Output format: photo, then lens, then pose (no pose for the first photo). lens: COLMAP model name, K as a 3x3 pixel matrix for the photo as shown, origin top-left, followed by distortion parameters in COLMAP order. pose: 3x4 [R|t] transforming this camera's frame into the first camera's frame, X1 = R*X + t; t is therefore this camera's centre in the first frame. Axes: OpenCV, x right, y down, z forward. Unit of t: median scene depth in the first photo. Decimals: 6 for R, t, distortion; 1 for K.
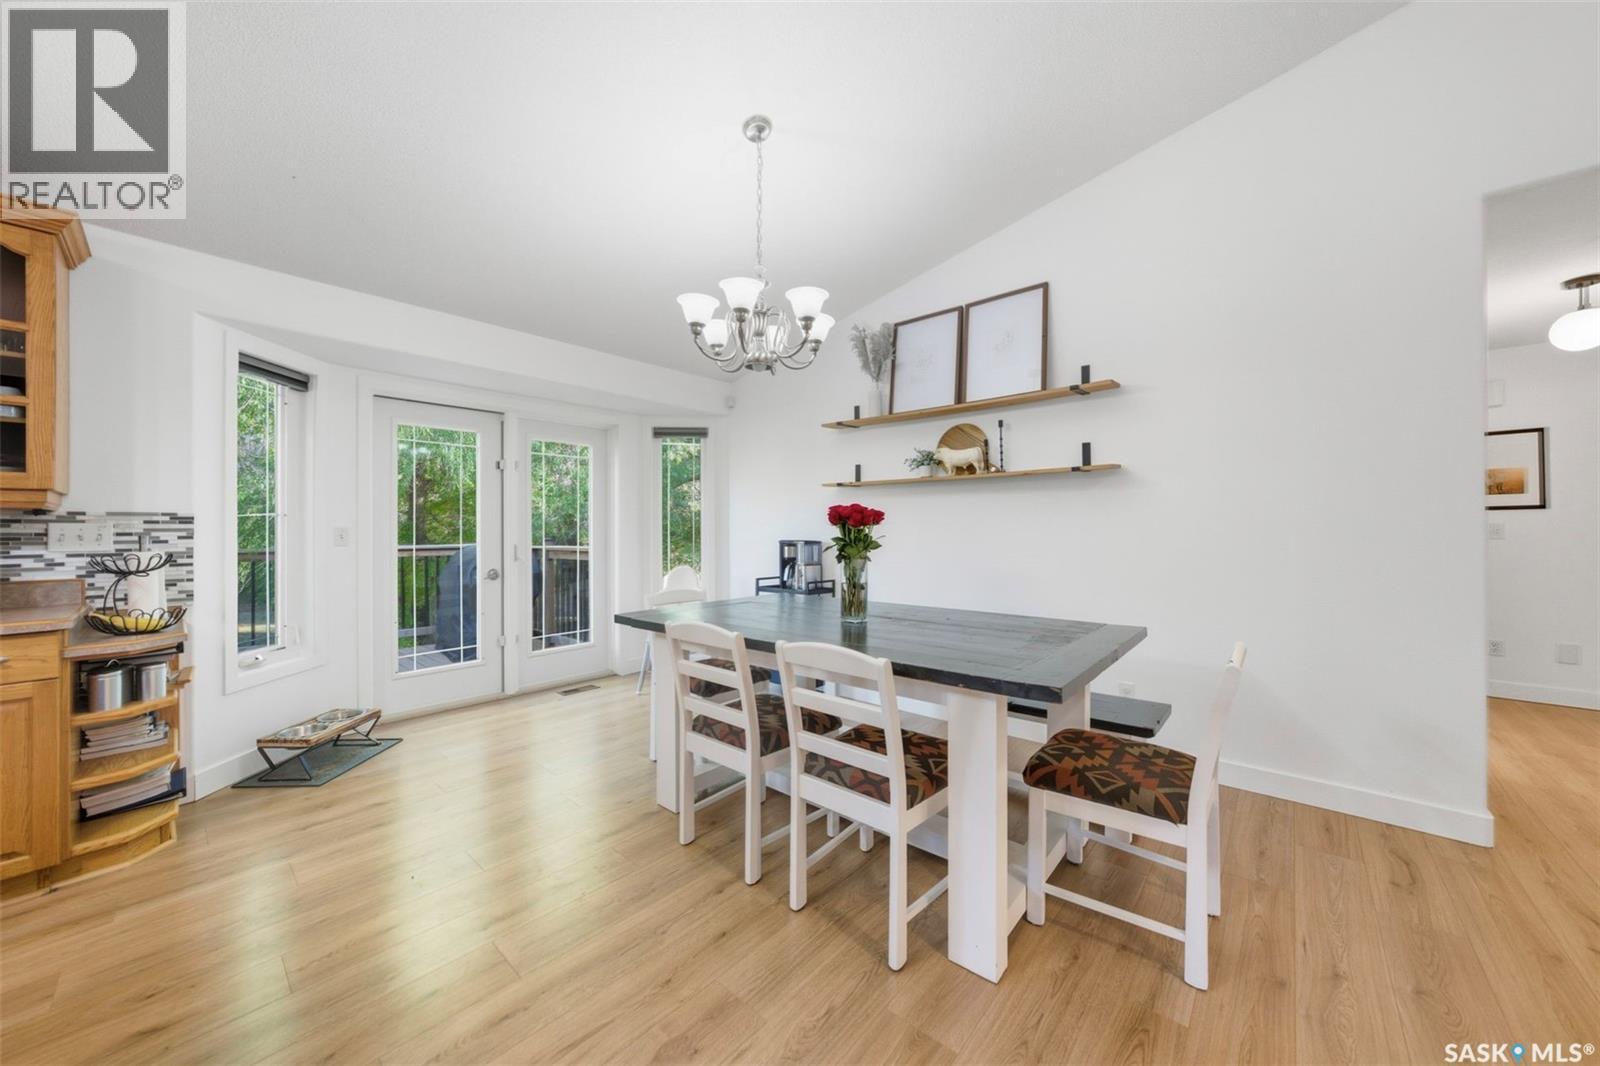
lens RADIAL K [[560.4, 0, 812.2], [0, 560.4, 526.3], [0, 0, 1]] dist [-0.021534, 0.002494]
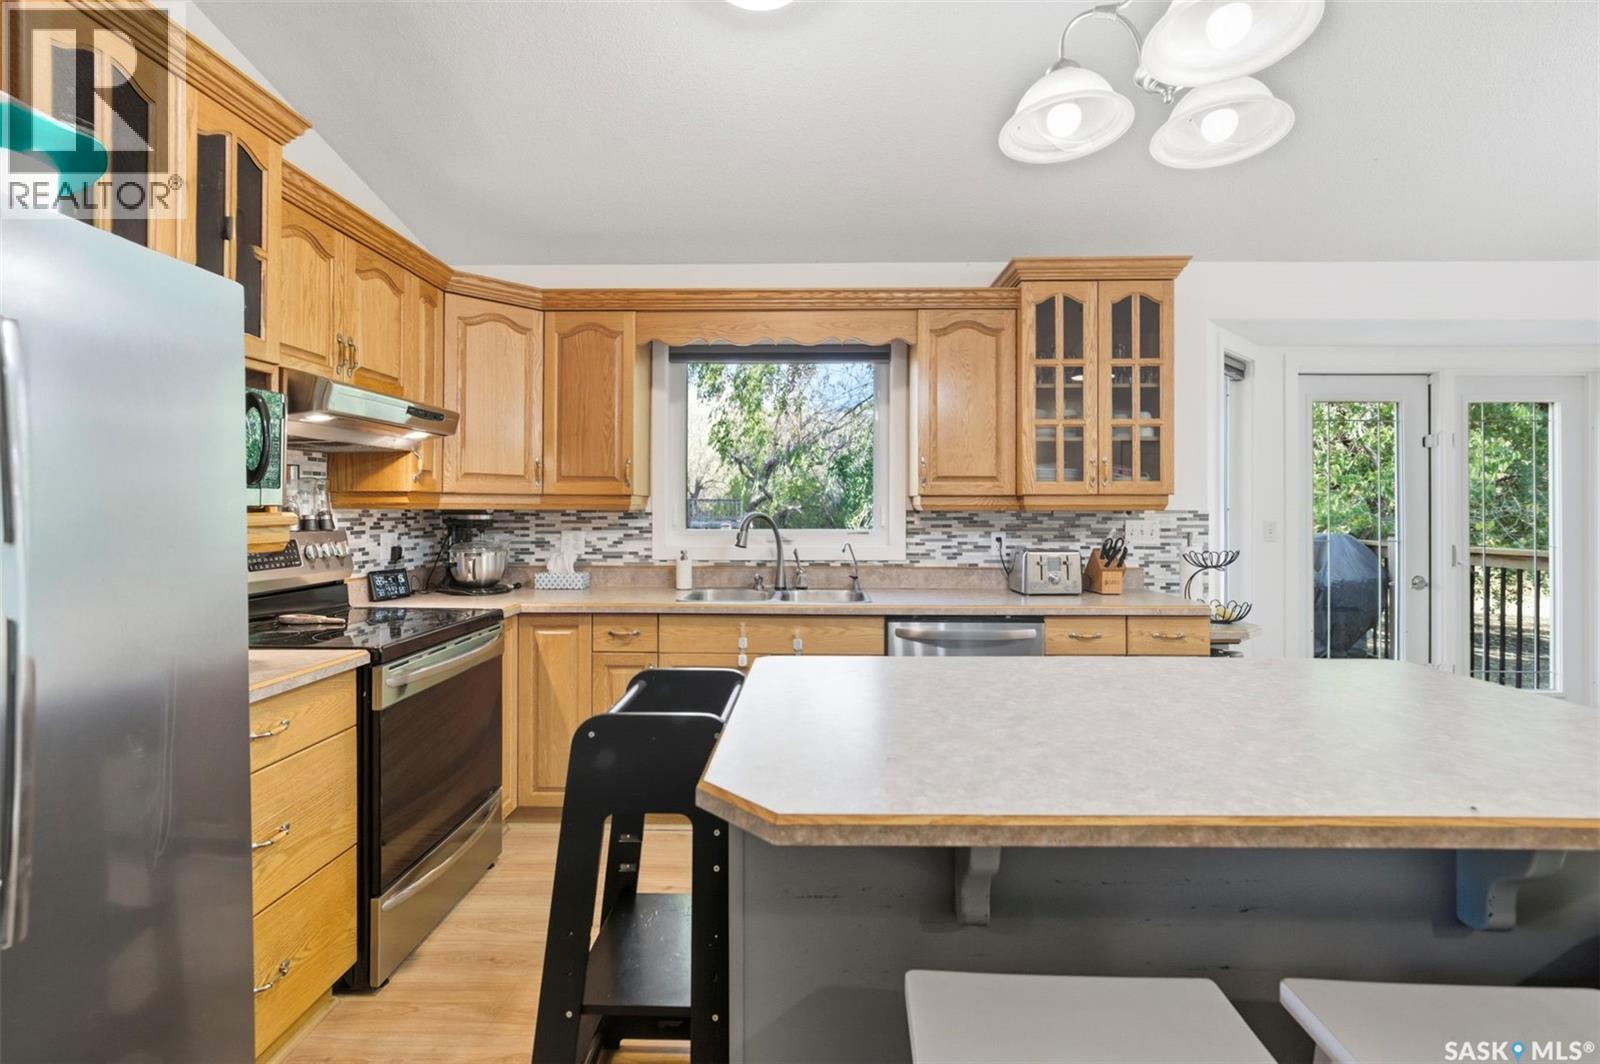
lens RADIAL K [[727.6, 0, 789.3], [0, 727.6, 499.2], [0, 0, 1]] dist [-0.007241, 0.000230]
pose [[0.631832, -0.003425, -0.775098, -0.622570], [-0.000373, 0.999989, -0.004722, -0.043974], [0.775105, 0.003273, 0.631823, -0.581363]]
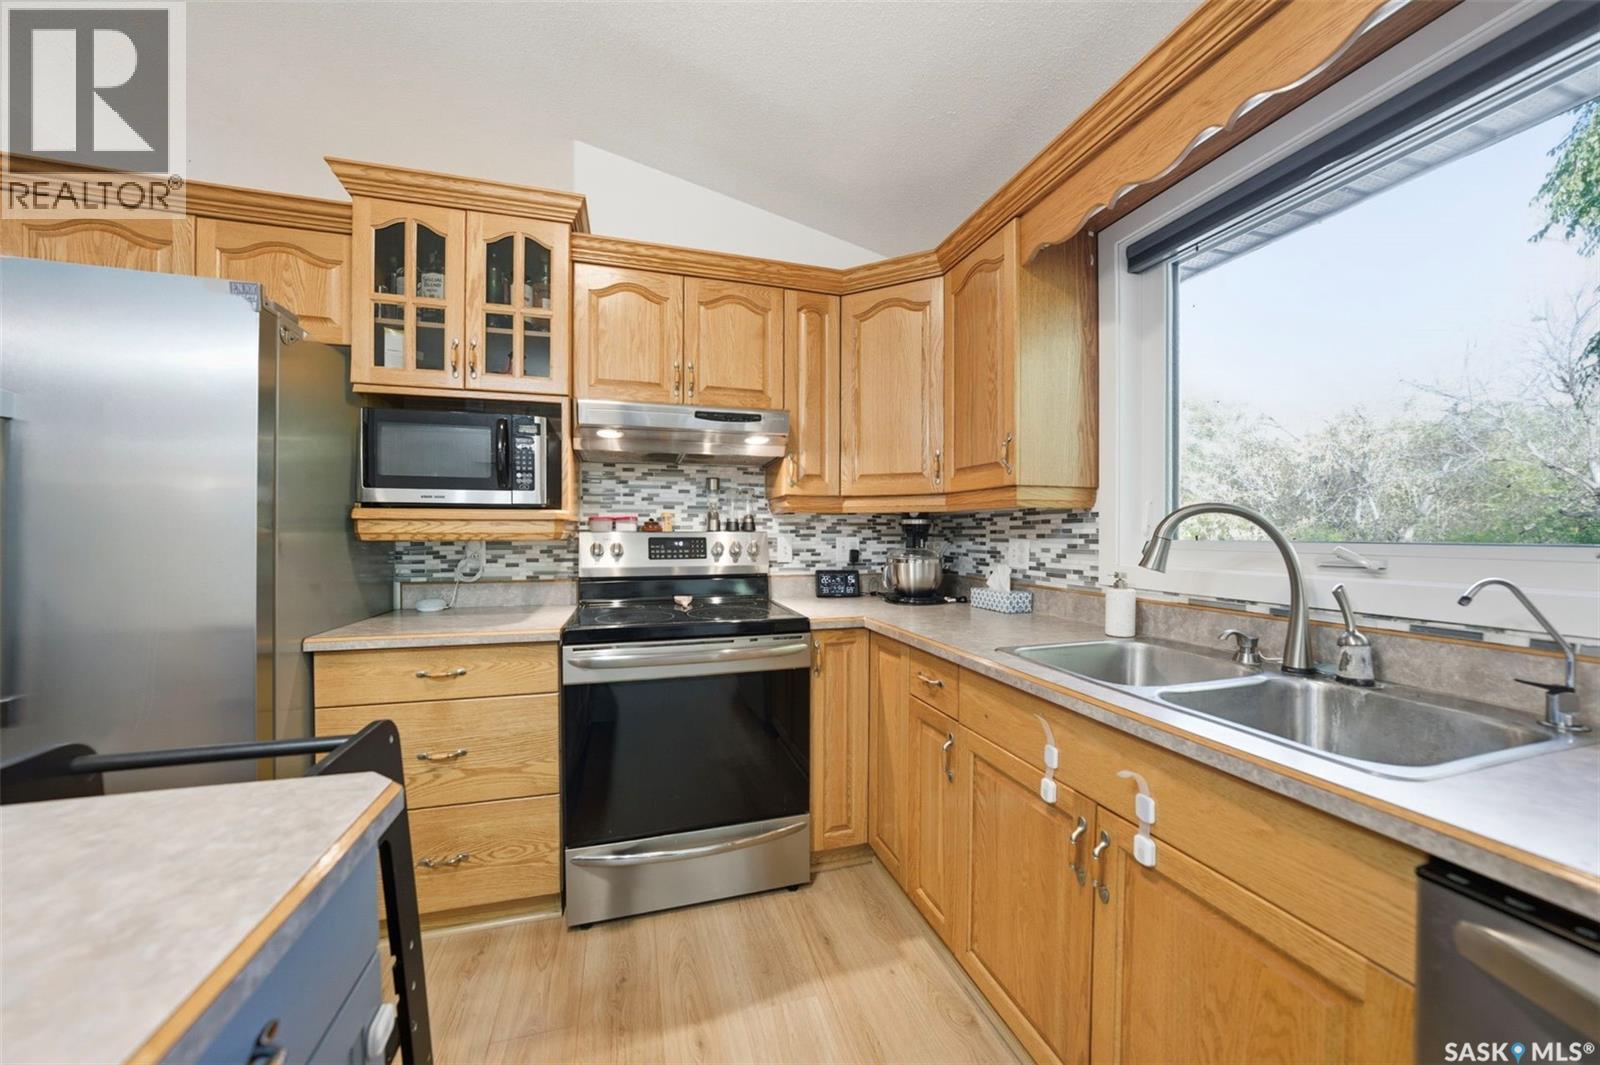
lens RADIAL K [[560.4, 0, 801.7], [0, 560.4, 537.9], [0, 0, 1]] dist [-0.021534, 0.002494]
pose [[-0.529285, 0.012528, -0.848352, -1.147267], [0.006087, 0.999921, 0.010968, 0.004104], [0.848422, 0.000641, -0.529319, 0.268354]]
